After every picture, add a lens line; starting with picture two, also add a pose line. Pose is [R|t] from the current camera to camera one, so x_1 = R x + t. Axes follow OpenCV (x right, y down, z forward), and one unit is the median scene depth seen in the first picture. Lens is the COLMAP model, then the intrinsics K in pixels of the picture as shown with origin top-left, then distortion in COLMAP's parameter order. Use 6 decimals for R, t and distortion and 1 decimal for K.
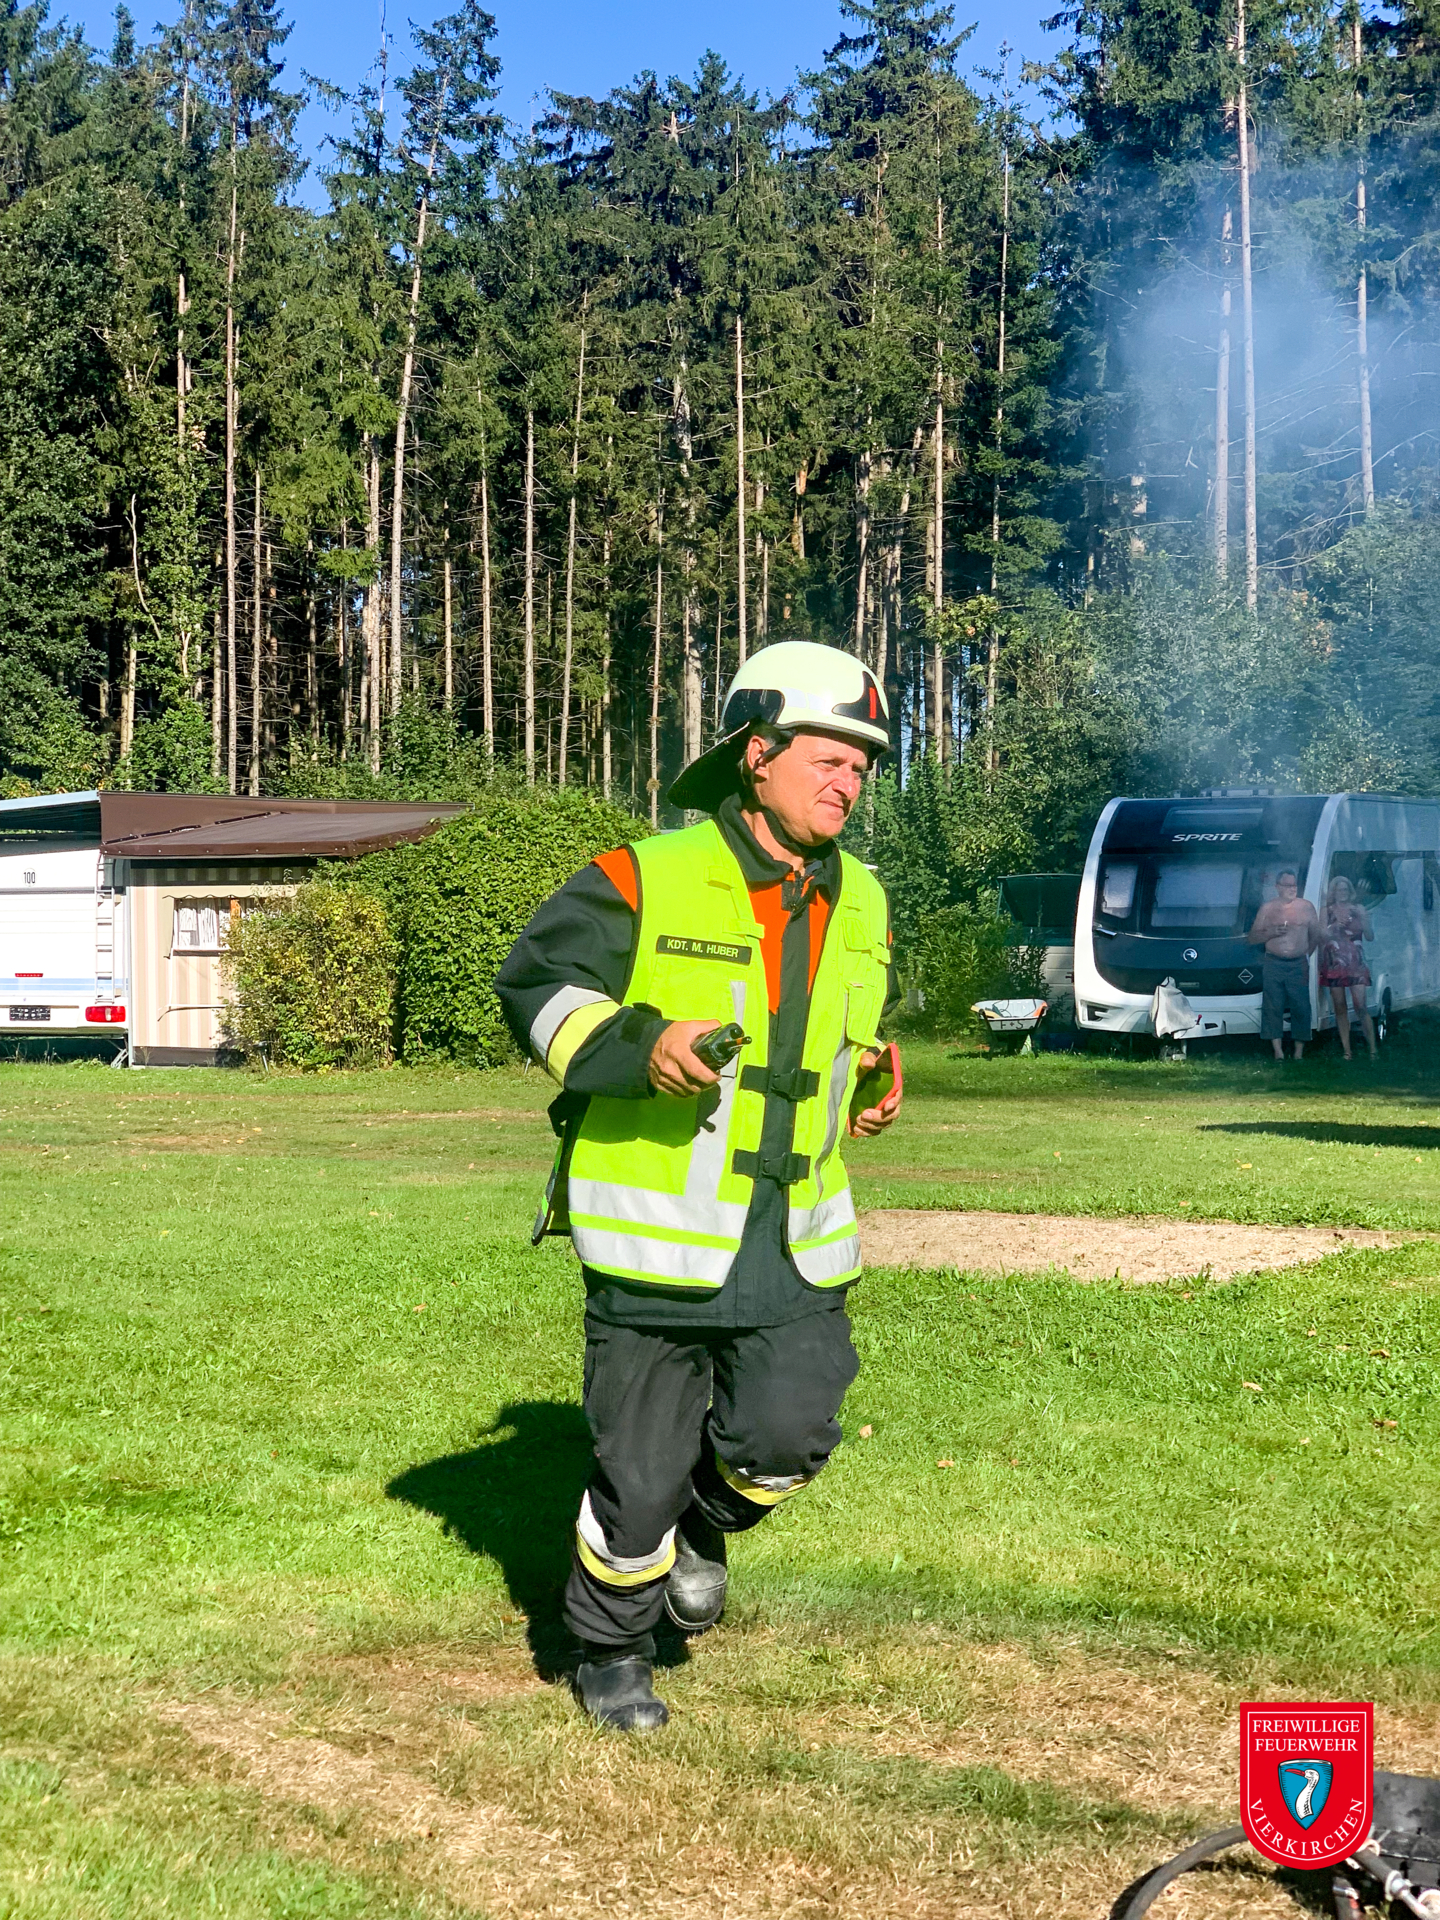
lens RADIAL K [[2826.3, 0, 720.0], [0, 2826.3, 960.0], [0, 0, 1]] dist [0.024017, -0.045718]
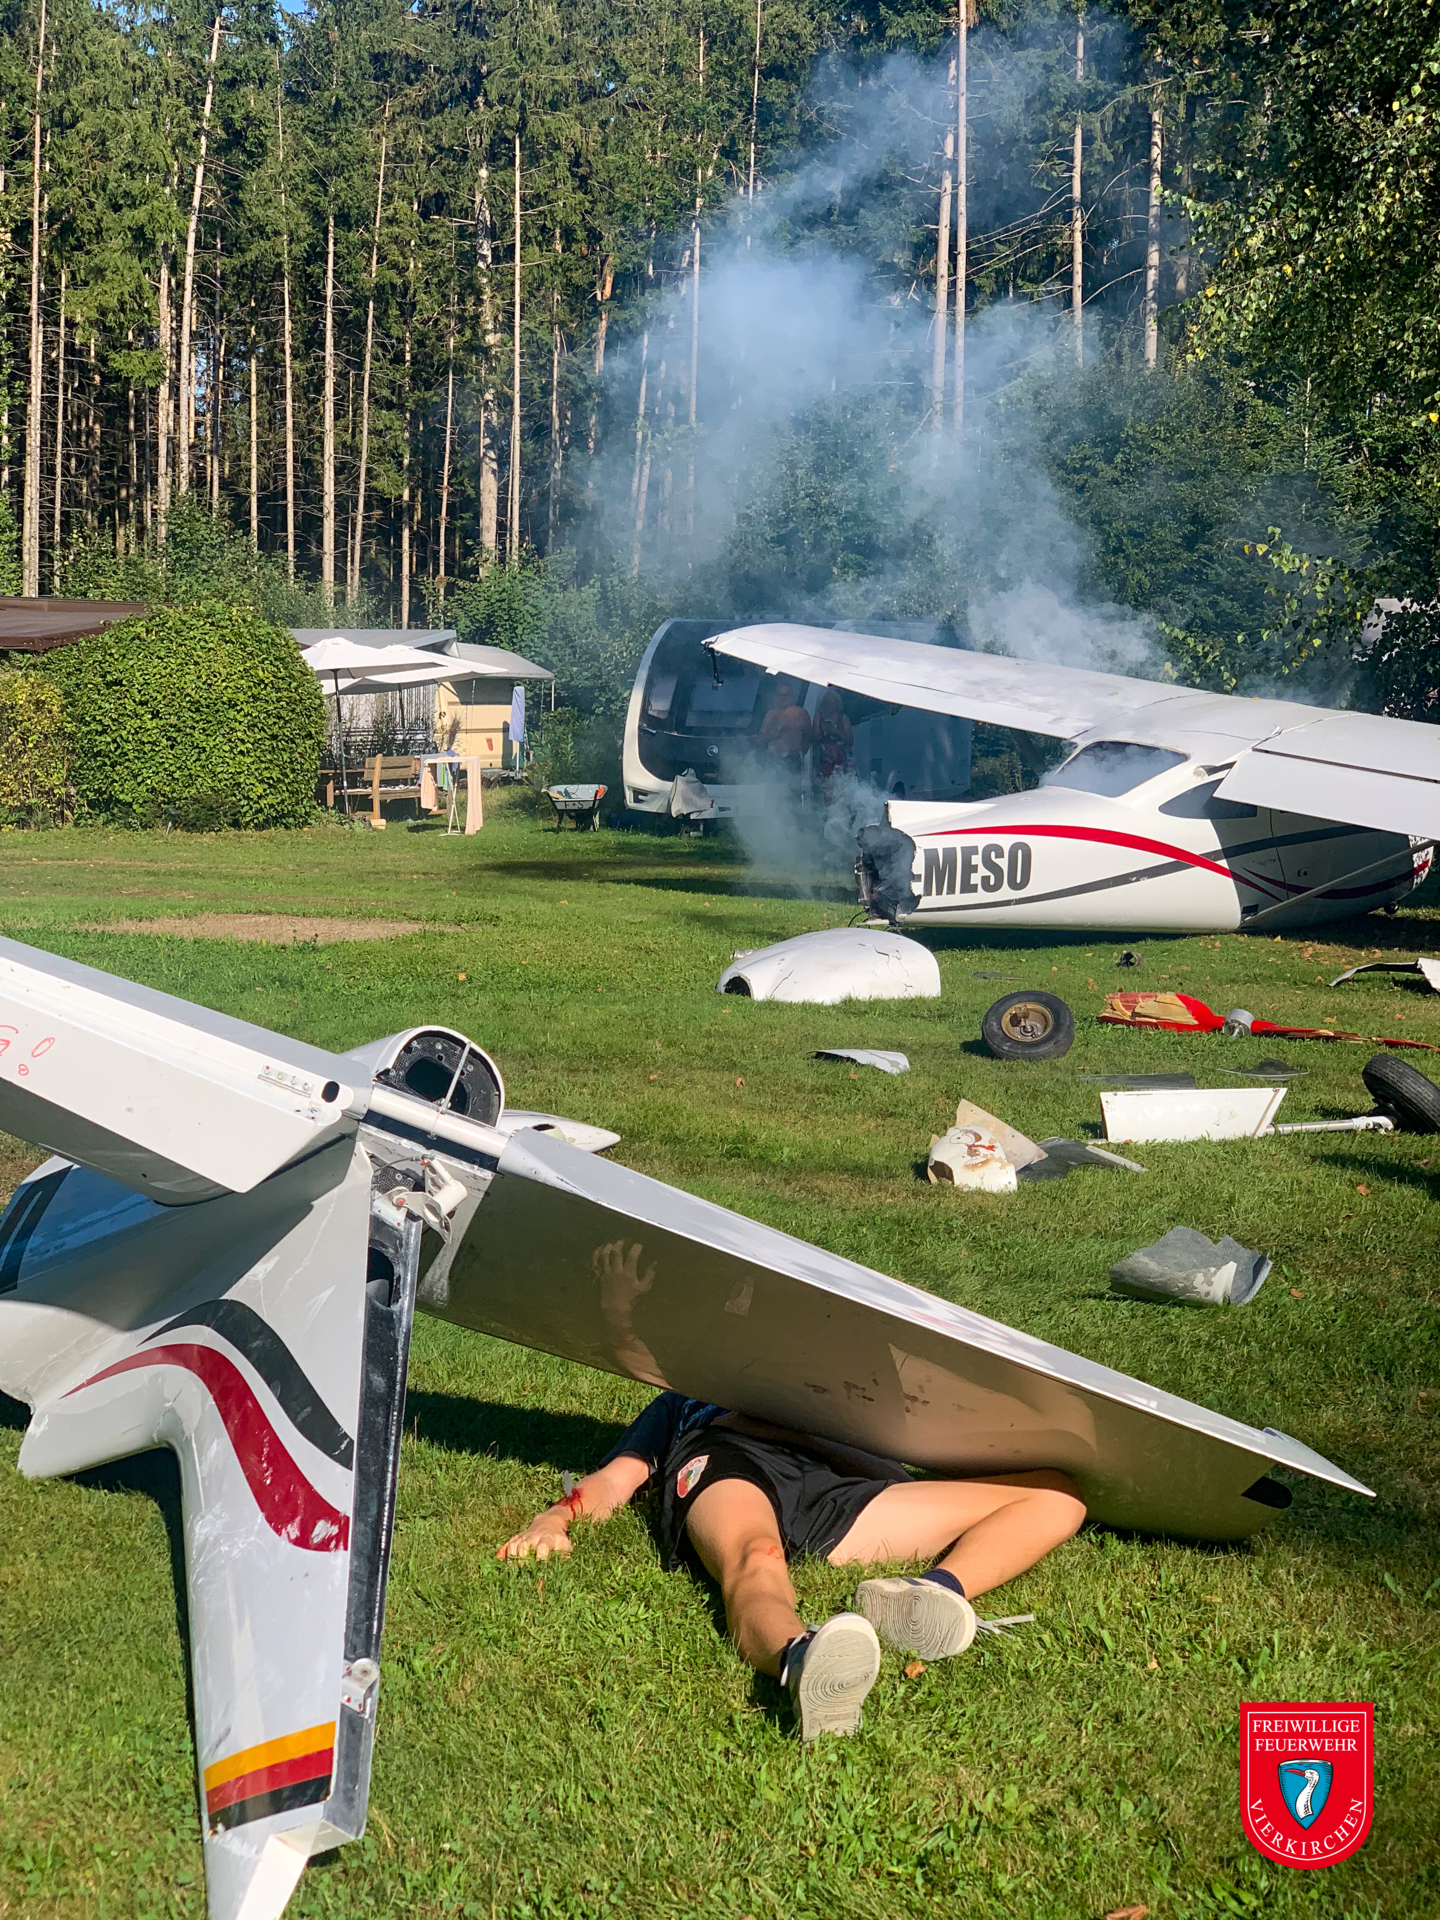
lens RADIAL K [[2910.2, 0, 720.0], [0, 2910.2, 960.0], [0, 0, 1]] dist [0.273679, -1.635031]
pose [[0.999476, 0.020783, 0.024833, 0.060433], [-0.022505, 0.997209, 0.071193, -0.000641], [-0.023285, -0.071715, 0.997153, -0.116468]]
